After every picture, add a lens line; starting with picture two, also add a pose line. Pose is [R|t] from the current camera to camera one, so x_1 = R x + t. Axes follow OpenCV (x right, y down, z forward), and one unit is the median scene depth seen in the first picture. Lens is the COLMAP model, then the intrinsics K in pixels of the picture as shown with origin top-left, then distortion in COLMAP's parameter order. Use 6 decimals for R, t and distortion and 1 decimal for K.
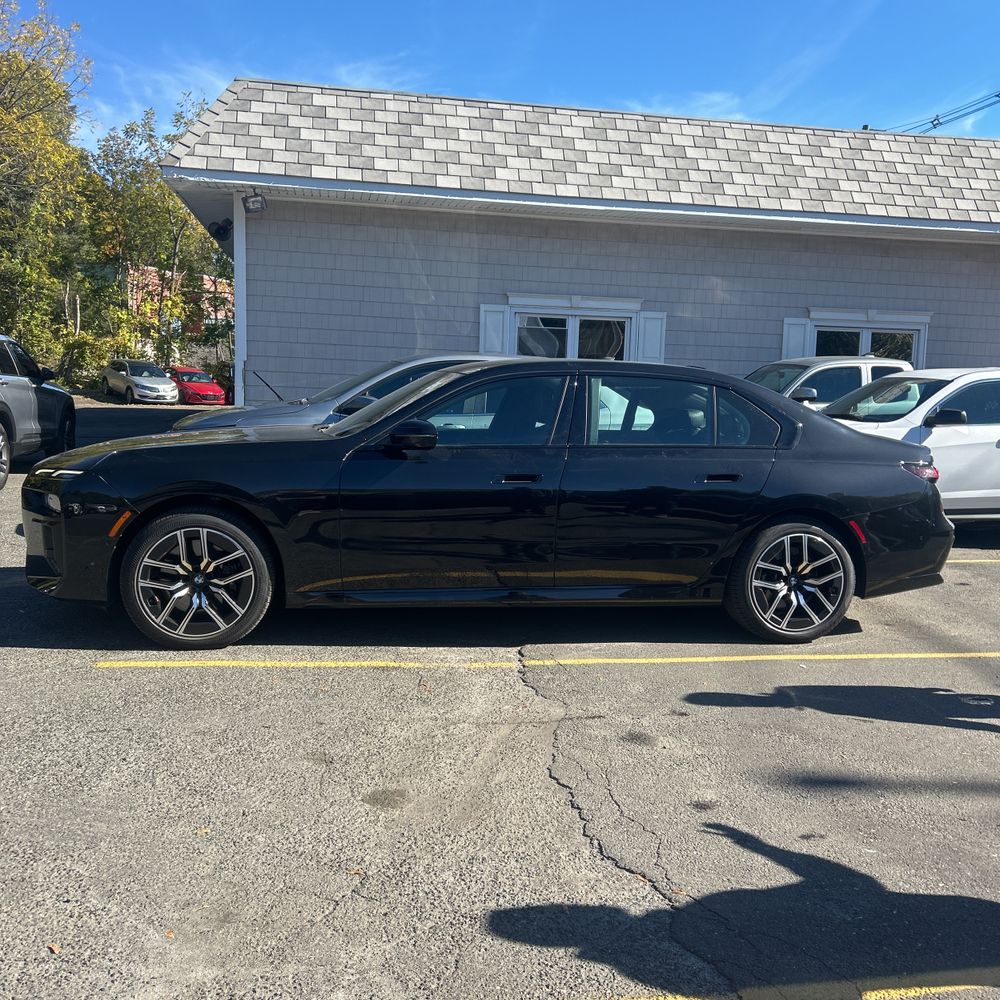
lens RADIAL K [[1009.3, 0, 500.0], [0, 1009.3, 500.0], [0, 0, 1]] dist [0.102684, -0.159143]
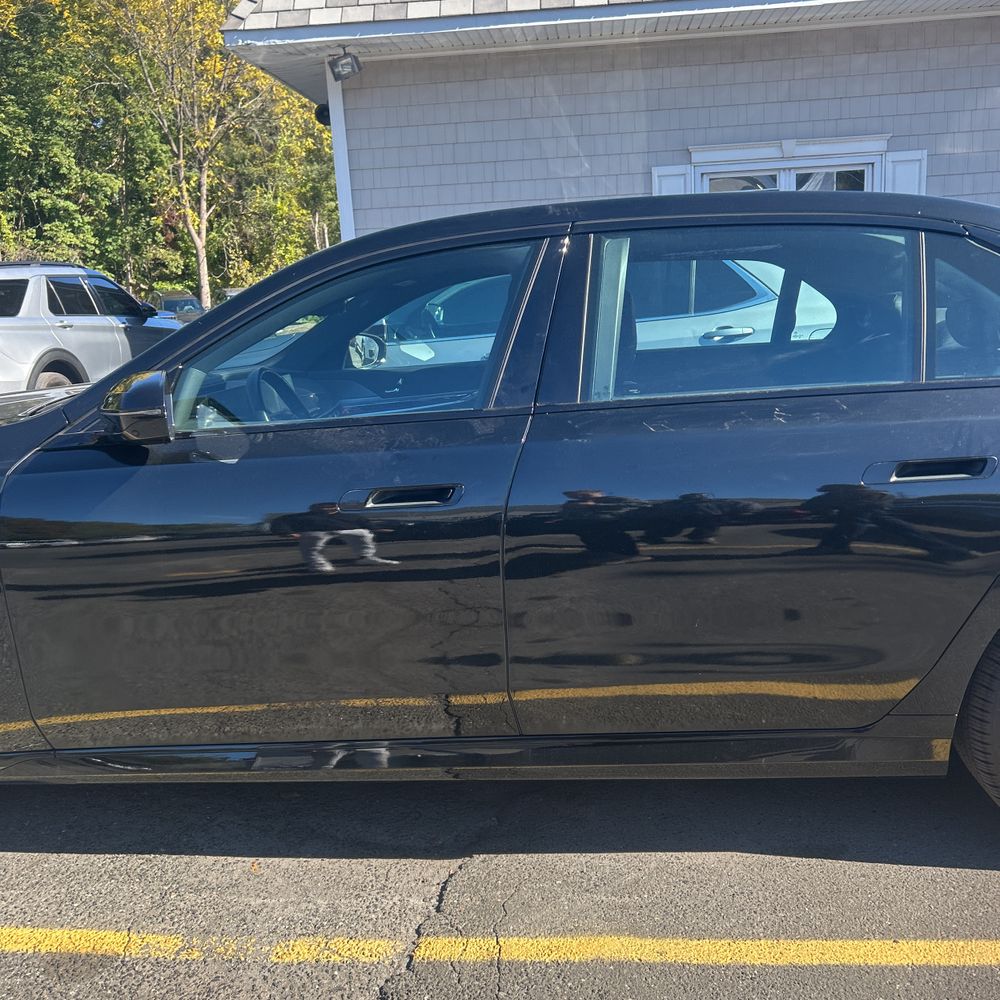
lens RADIAL K [[1000.7, 0, 507.9], [0, 1000.7, 496.2], [0, 0, 1]] dist [0.039750, -0.030879]
pose [[0.963237, -0.027884, -0.267201, 0.070898], [0.051949, 0.995160, 0.083419, -0.022533], [0.263581, -0.094233, 0.960023, 0.255445]]
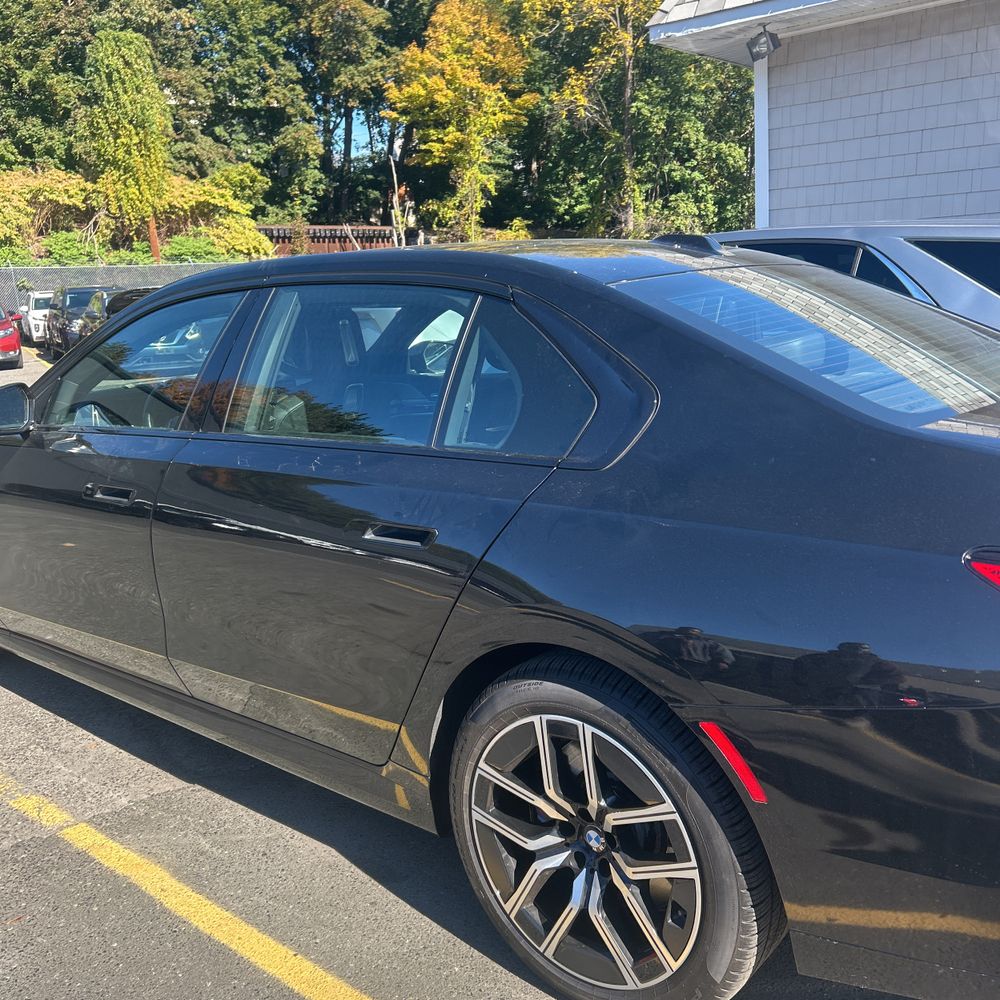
lens RADIAL K [[1000.7, 0, 507.9], [0, 1000.7, 496.2], [0, 0, 1]] dist [0.039750, -0.030879]
pose [[0.638026, 0.100840, -0.763383, 0.235650], [-0.023052, 0.993445, 0.111964, -0.035169], [0.769669, -0.053838, 0.636169, 0.341093]]
